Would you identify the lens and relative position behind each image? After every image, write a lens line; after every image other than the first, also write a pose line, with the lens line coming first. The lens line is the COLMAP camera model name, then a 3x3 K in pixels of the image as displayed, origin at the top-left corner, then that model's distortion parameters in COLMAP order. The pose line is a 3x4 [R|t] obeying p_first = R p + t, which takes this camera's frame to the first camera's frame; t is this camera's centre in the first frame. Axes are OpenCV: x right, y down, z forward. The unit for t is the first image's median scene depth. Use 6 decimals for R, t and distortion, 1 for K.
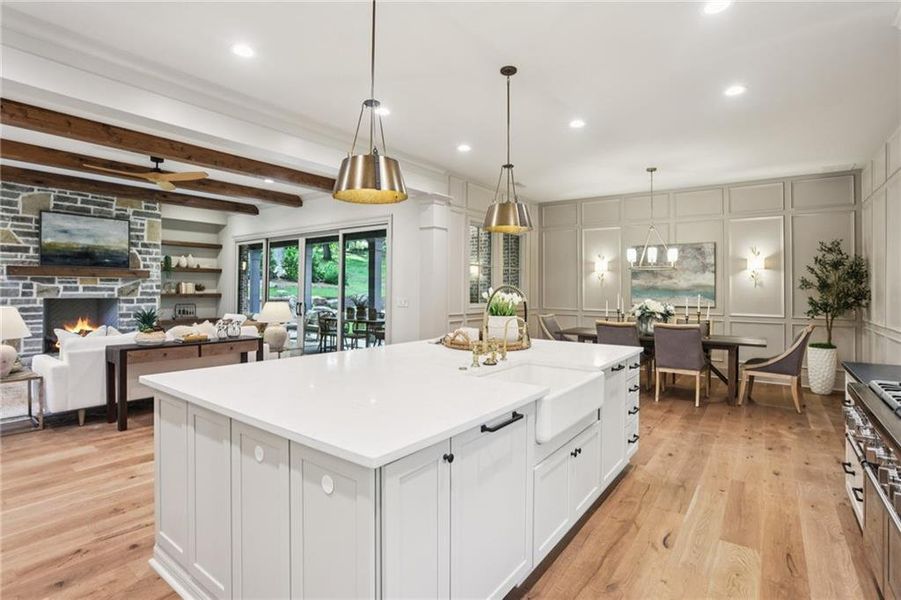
lens RADIAL K [[444.6, 0, 444.5], [0, 444.6, 287.8], [0, 0, 1]] dist [-0.032245, 0.004285]
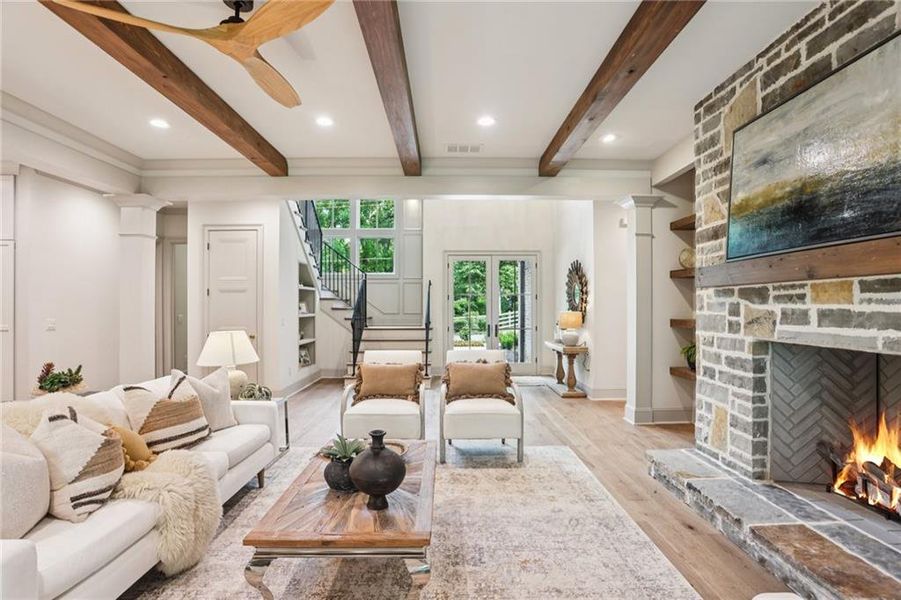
lens RADIAL K [[444.6, 0, 451.7], [0, 444.6, 306.2], [0, 0, 1]] dist [-0.032245, 0.004285]
pose [[-0.786535, -0.007297, -0.617502, -0.451749], [-0.000998, 0.999944, -0.010545, -0.002322], [0.617544, -0.007678, -0.786499, 1.164431]]
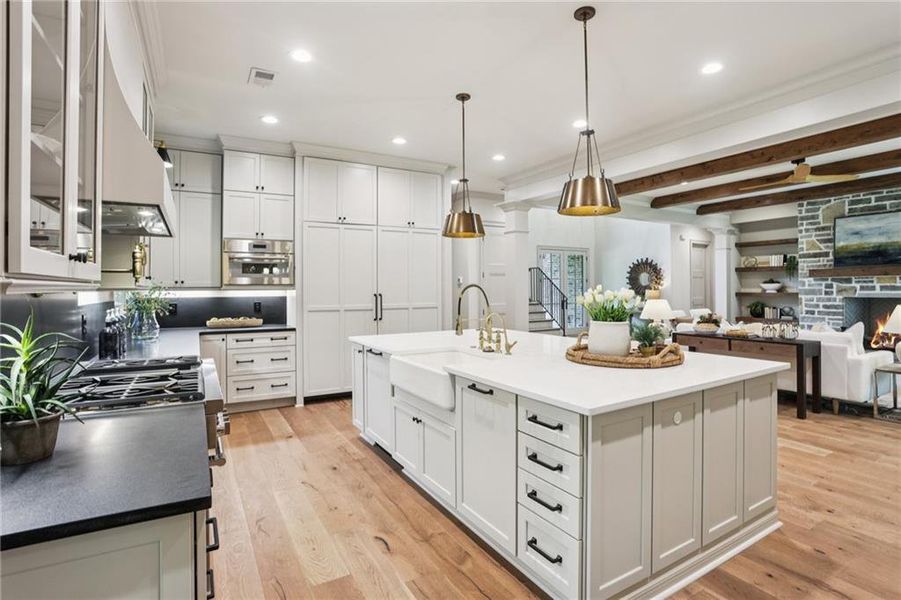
lens RADIAL K [[444.6, 0, 457.6], [0, 444.6, 286.9], [0, 0, 1]] dist [-0.032245, 0.004285]
pose [[-0.380506, -0.010553, -0.924718, 0.466947], [0.009058, 0.999844, -0.015138, 0.006583], [0.924734, -0.014136, -0.380351, 0.525702]]
